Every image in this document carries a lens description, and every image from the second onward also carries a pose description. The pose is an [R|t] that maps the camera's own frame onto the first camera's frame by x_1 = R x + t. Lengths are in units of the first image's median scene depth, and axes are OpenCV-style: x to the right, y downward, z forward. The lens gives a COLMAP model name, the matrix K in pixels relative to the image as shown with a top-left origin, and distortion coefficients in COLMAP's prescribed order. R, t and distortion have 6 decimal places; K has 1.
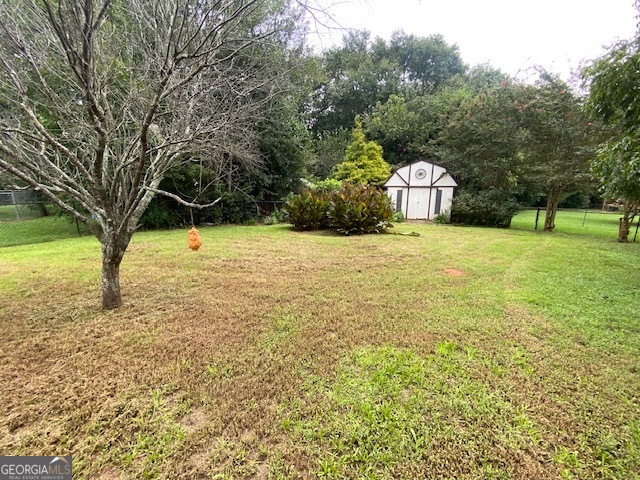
lens RADIAL K [[260.2, 0, 320.0], [0, 260.2, 240.0], [0, 0, 1]] dist [0.023266, -0.024079]
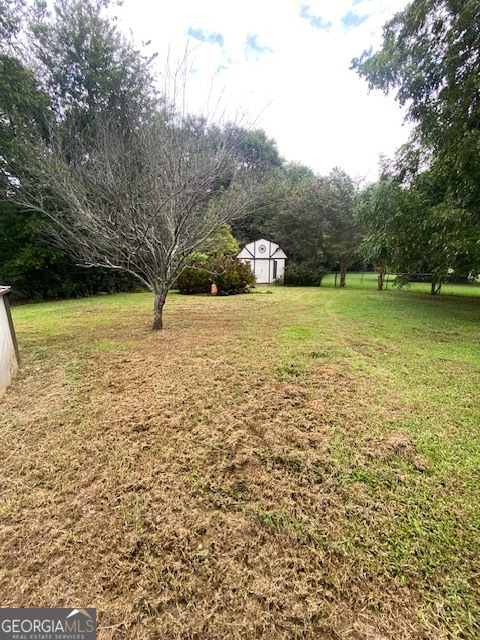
lens RADIAL K [[260.2, 0, 240.0], [0, 260.2, 320.0], [0, 0, 1]] dist [0.023266, -0.024079]
pose [[0.939790, -0.084274, 0.331198, -0.191388], [0.069935, 0.996034, 0.054999, 0.027146], [-0.334520, -0.028525, 0.941957, -0.222509]]
